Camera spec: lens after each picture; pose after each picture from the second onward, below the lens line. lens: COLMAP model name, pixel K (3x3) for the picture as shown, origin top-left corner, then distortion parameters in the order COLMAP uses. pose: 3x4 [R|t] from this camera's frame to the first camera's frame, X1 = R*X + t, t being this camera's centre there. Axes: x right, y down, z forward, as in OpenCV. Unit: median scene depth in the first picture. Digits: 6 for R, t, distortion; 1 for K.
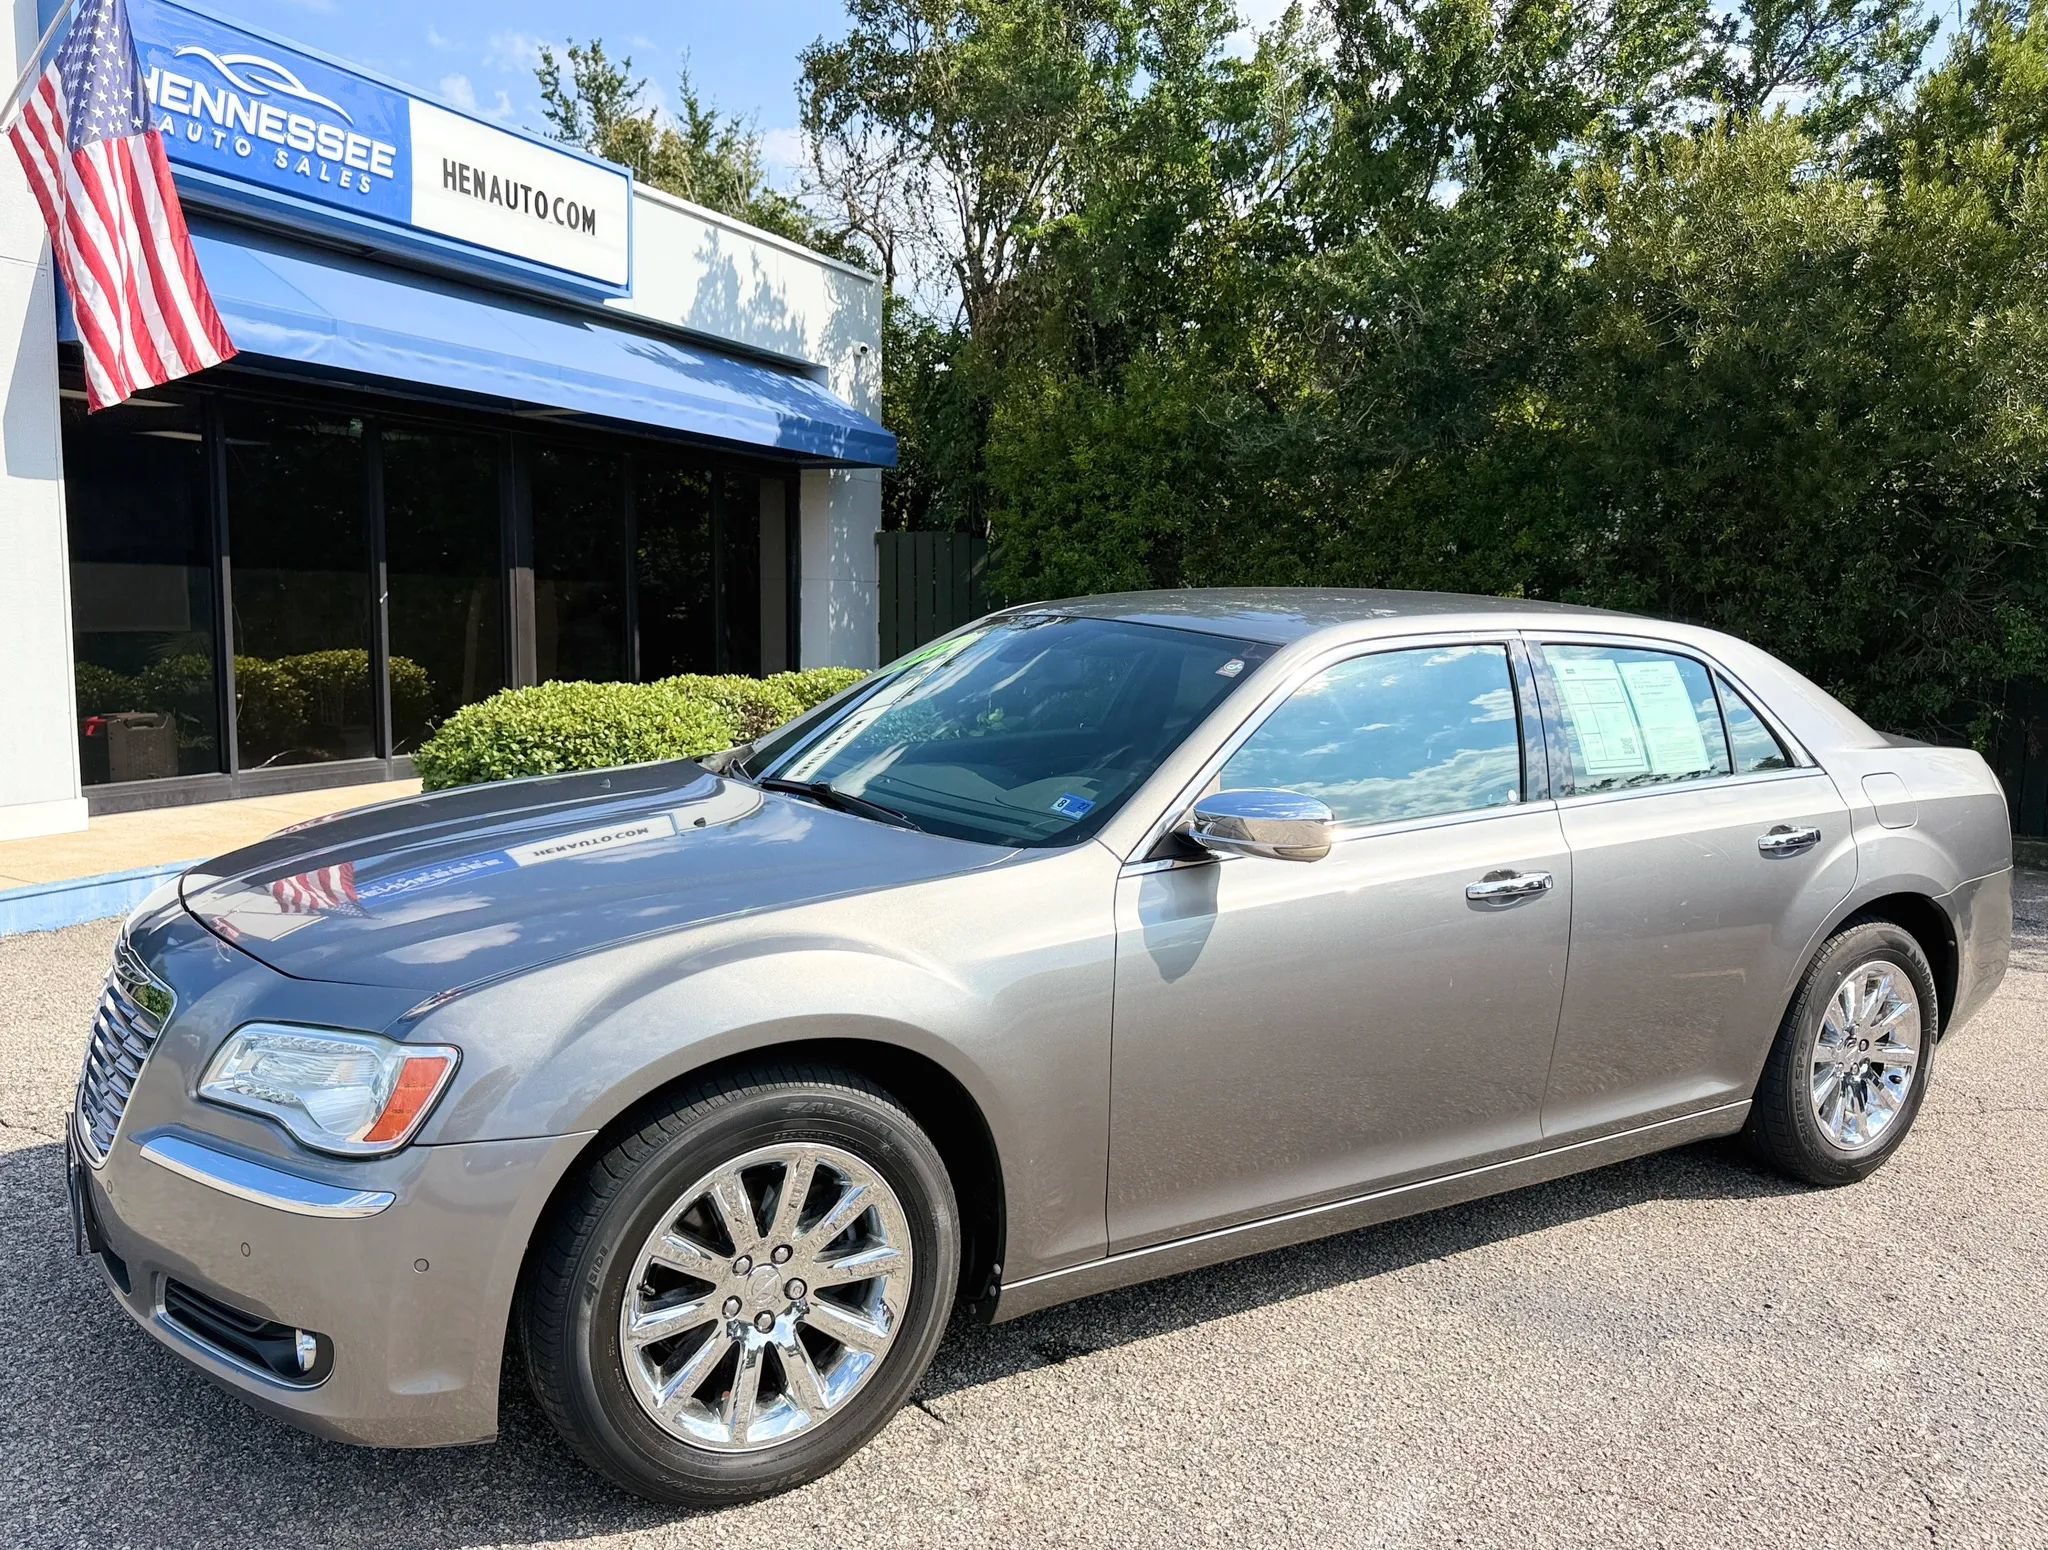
lens RADIAL K [[1620.7, 0, 1054.6], [0, 1620.7, 861.0], [0, 0, 1]] dist [0.001975, -0.025338]
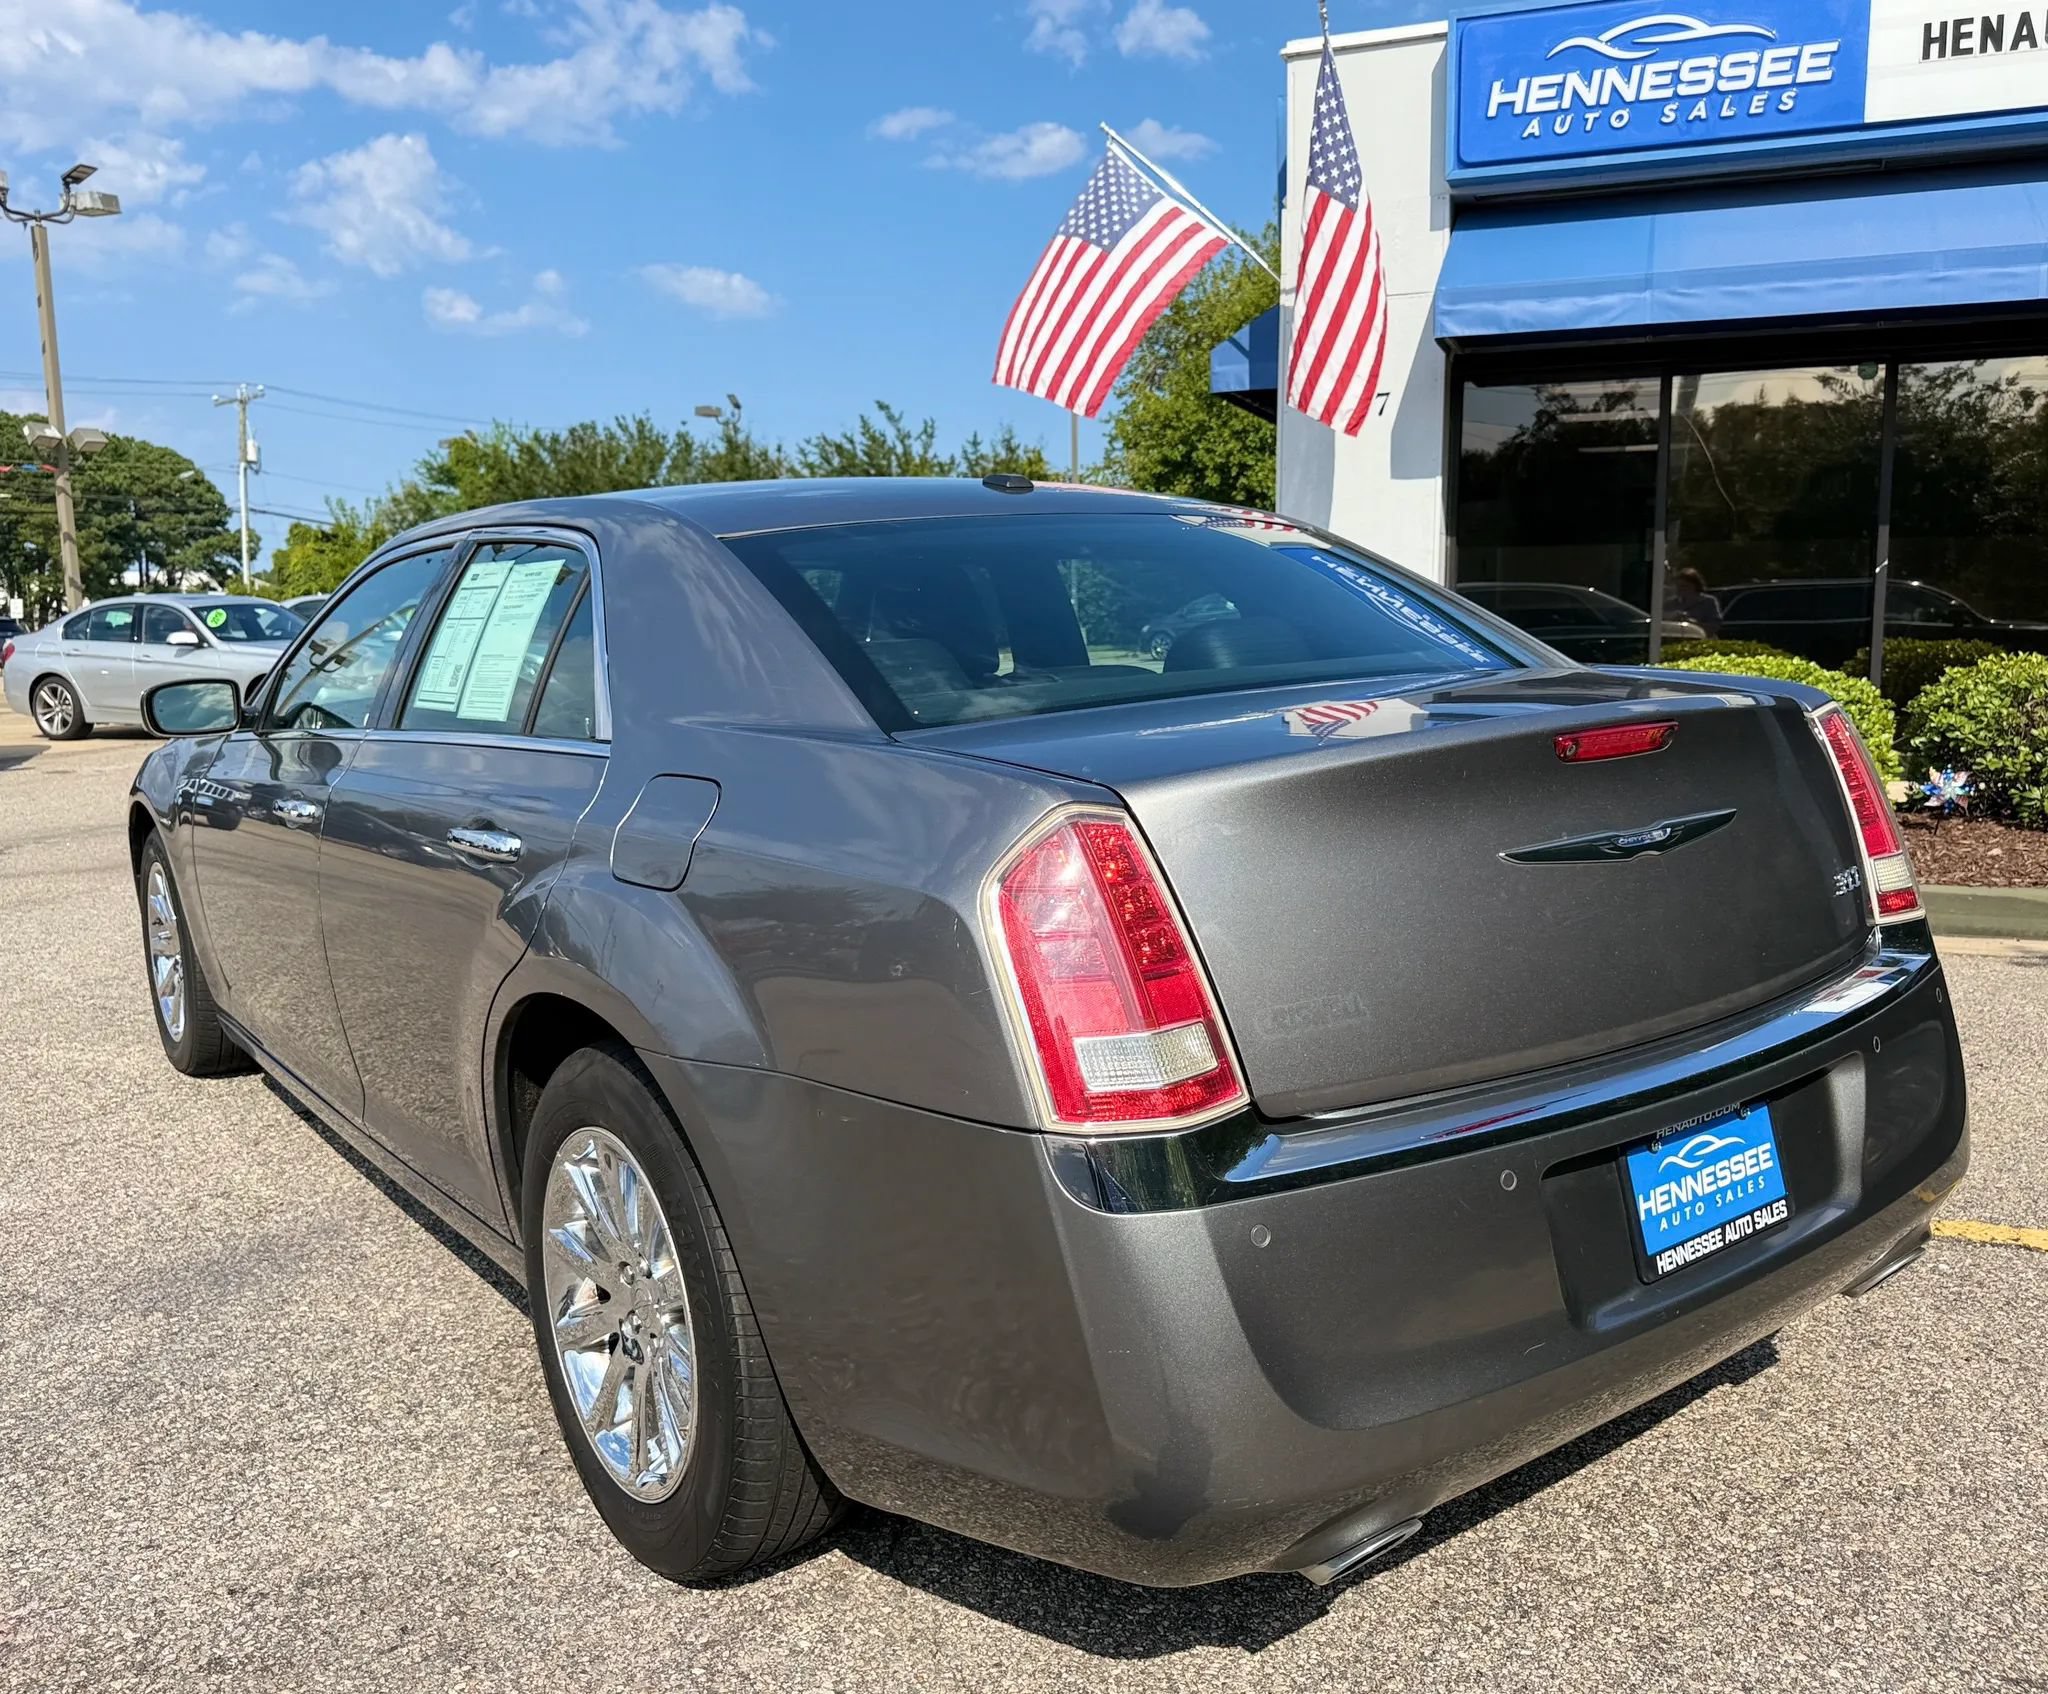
lens RADIAL K [[1712.1, 0, 1020.9], [0, 1712.1, 874.0], [0, 0, 1]] dist [0.001838, -0.003432]
pose [[0.051347, 0.125017, -0.990825, 0.433065], [-0.142233, 0.982936, 0.116651, -0.038668], [0.988501, 0.134939, 0.068252, 0.457894]]
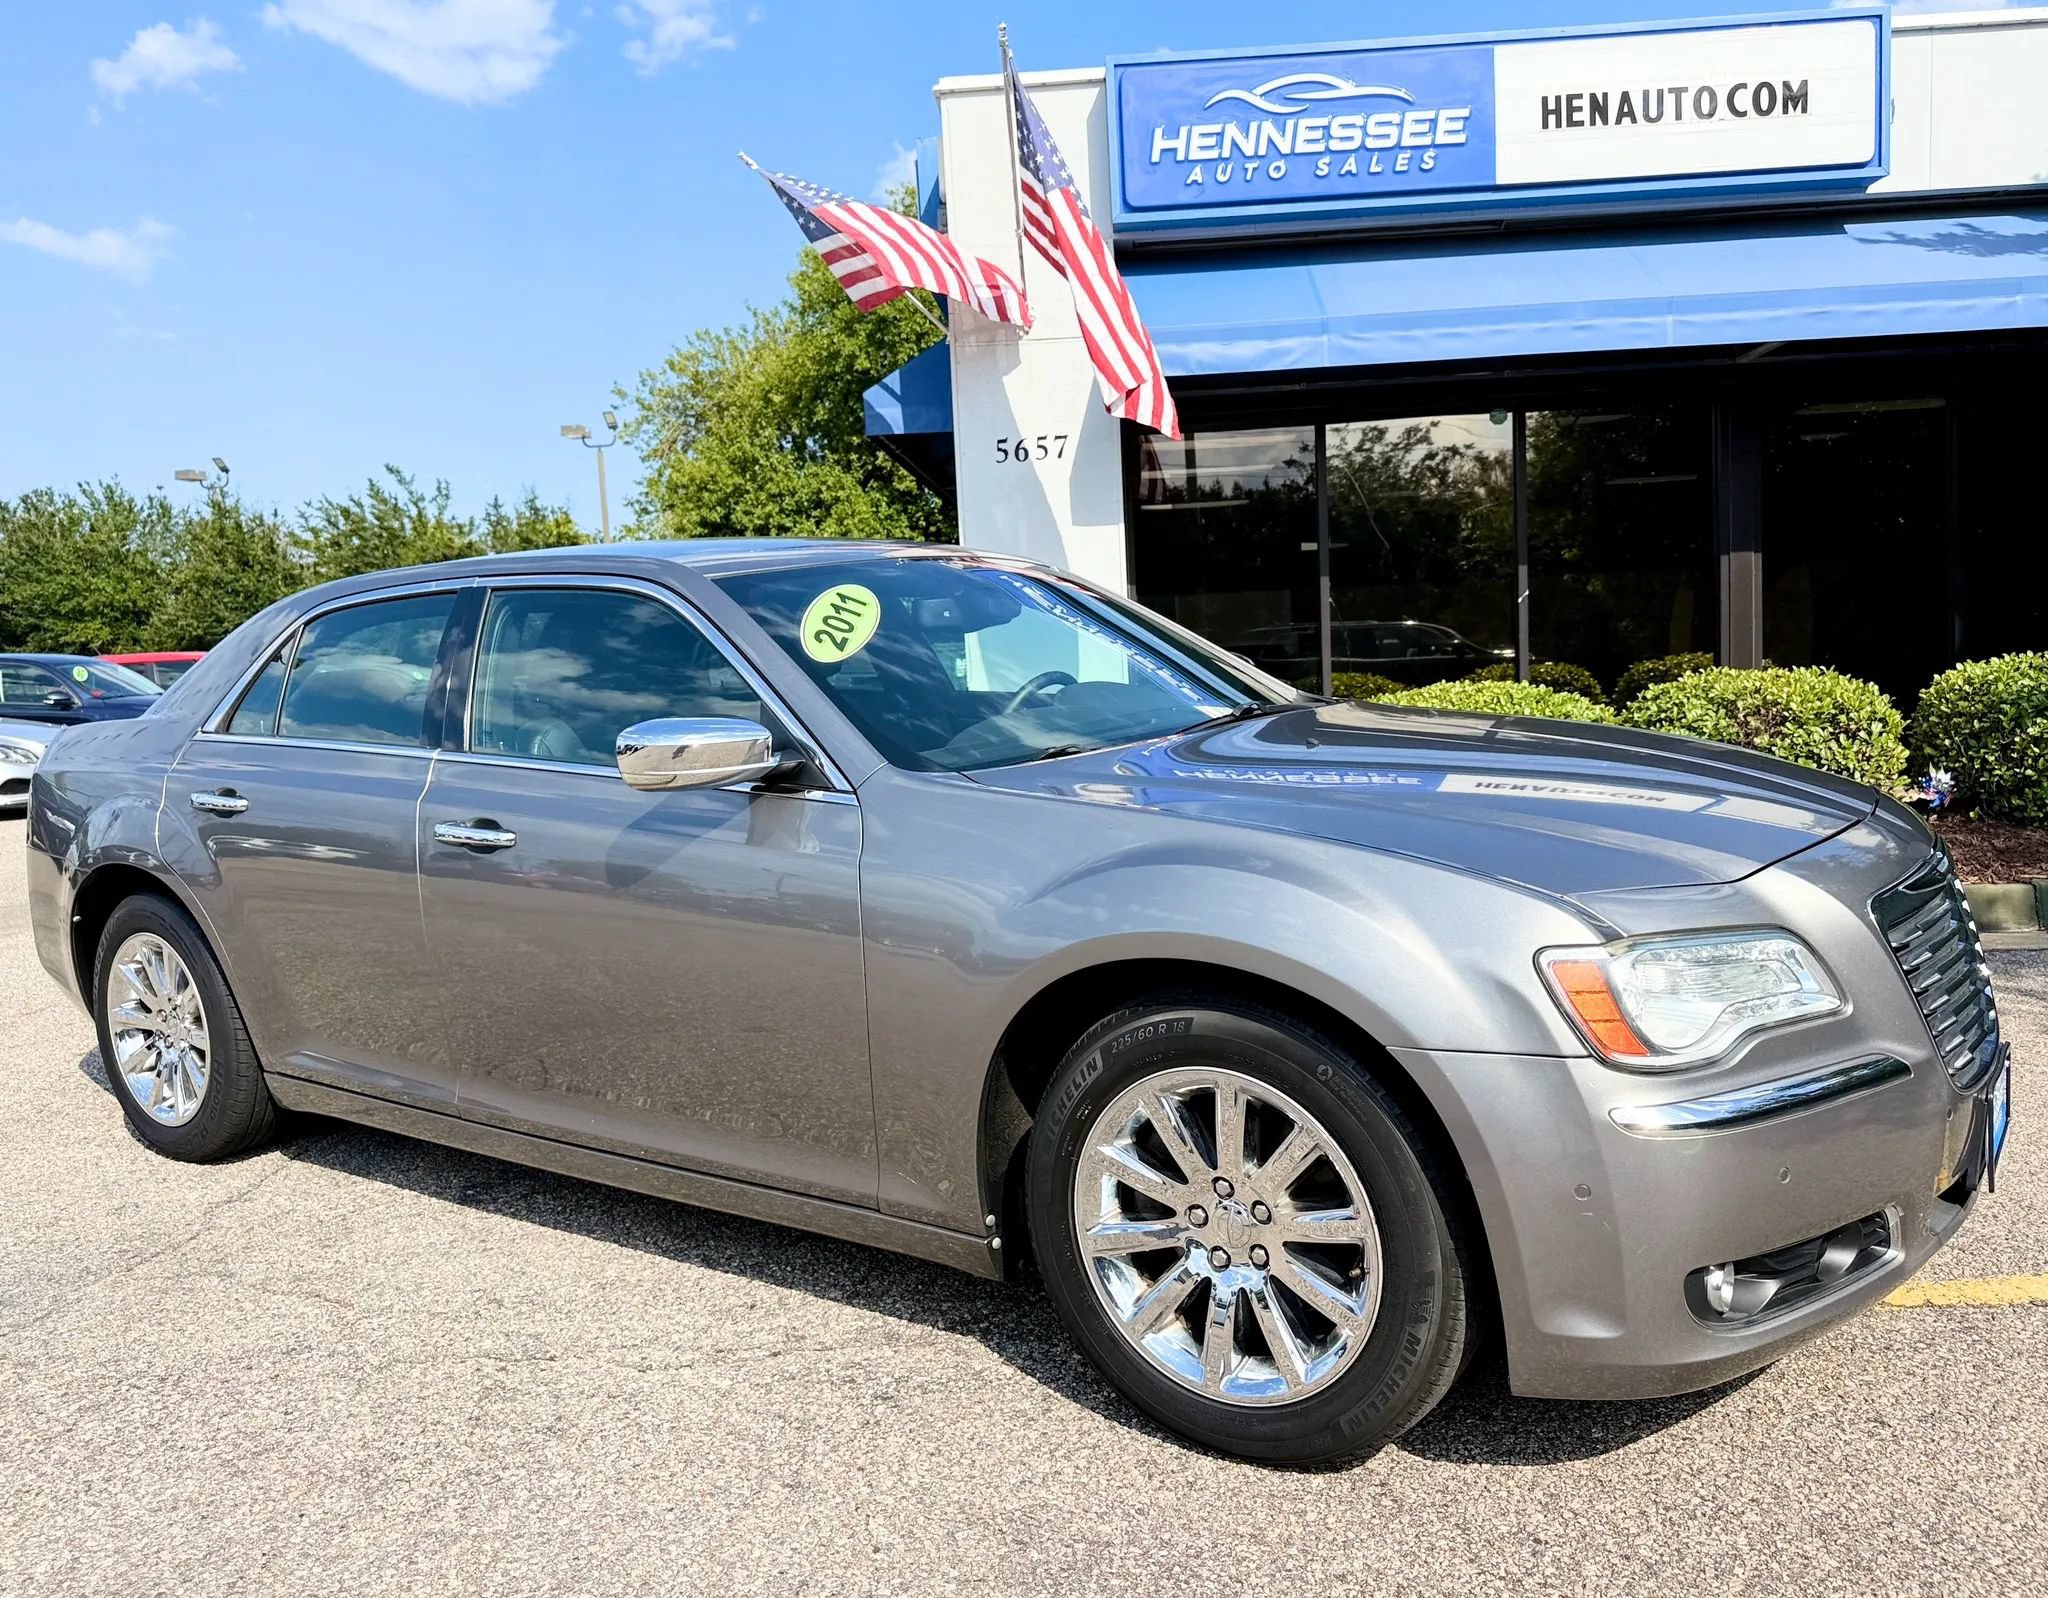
lens RADIAL K [[1625.4, 0, 1066.7], [0, 1625.4, 808.2], [0, 0, 1]] dist [0.015914, -0.021360]
pose [[0.360614, 0.046409, -0.931560, 0.320015], [-0.090417, 0.995797, 0.014608, -0.029019], [0.928323, 0.078961, 0.363294, 0.389045]]
